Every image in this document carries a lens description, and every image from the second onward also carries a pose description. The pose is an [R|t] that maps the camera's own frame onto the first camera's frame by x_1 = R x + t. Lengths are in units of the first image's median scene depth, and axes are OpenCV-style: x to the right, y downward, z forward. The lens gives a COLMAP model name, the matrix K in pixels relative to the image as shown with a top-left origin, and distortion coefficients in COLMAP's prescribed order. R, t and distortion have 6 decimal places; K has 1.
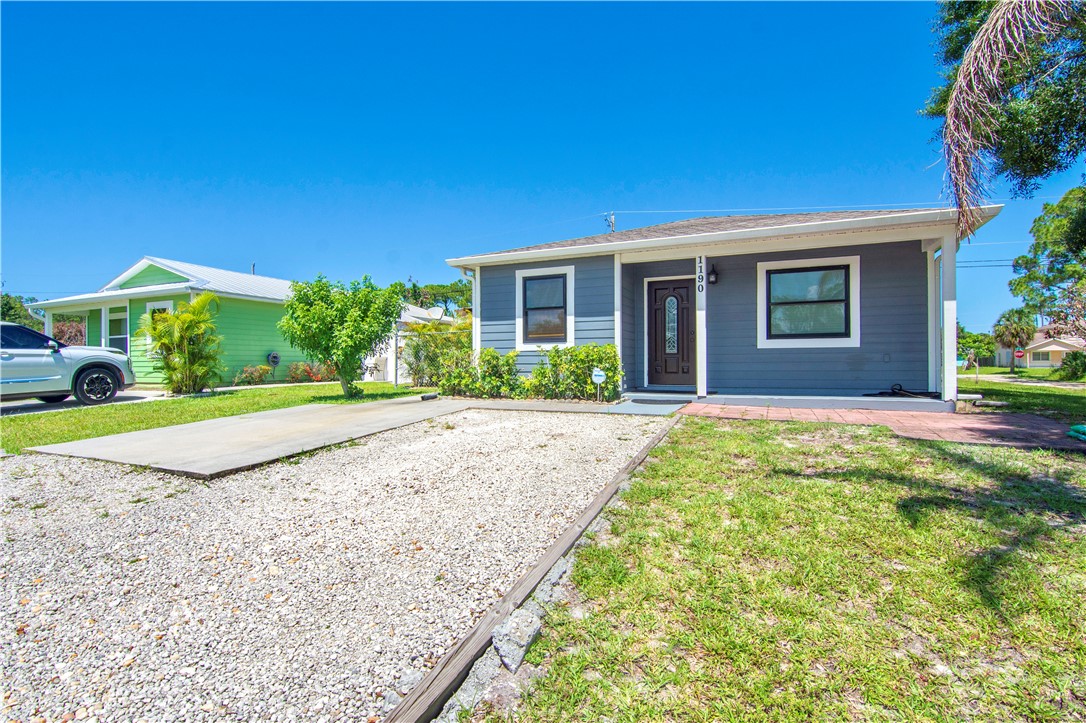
lens RADIAL K [[533.4, 0, 543.0], [0, 533.4, 361.5], [0, 0, 1]] dist [-0.020616, -0.000774]
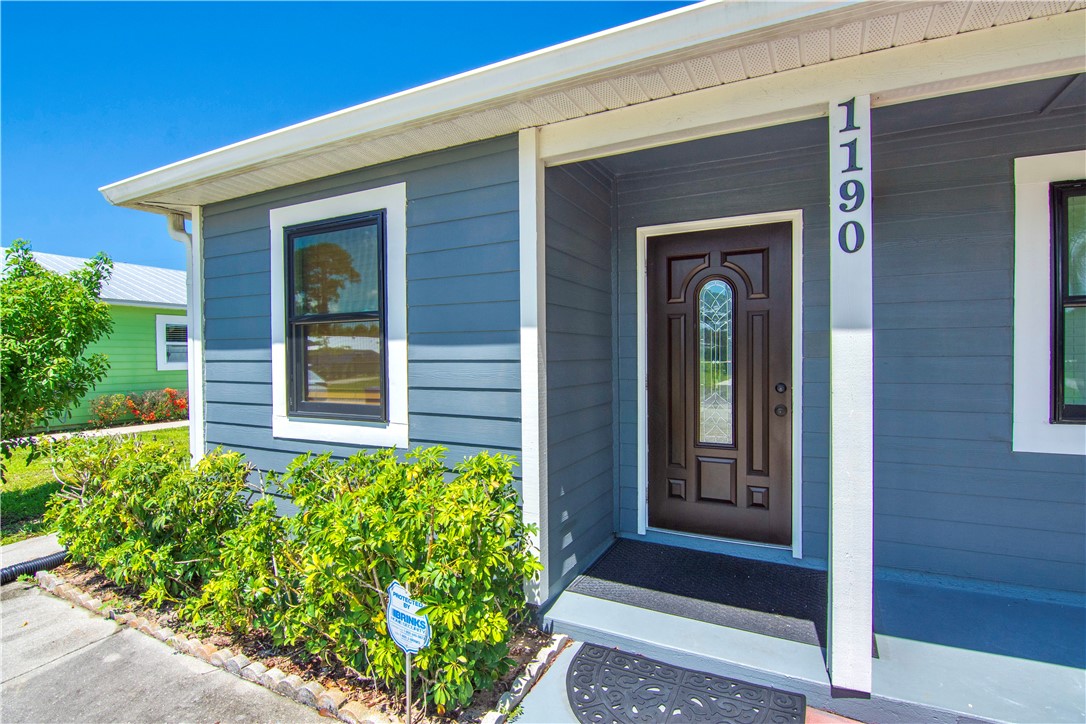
lens RADIAL K [[533.4, 0, 543.0], [0, 533.4, 362.0], [0, 0, 1]] dist [-0.020616, -0.000774]
pose [[0.998689, -0.001254, -0.051172, 0.160881], [0.001940, 0.999909, 0.013357, -0.080106], [0.051150, -0.013438, 0.998601, 0.711133]]
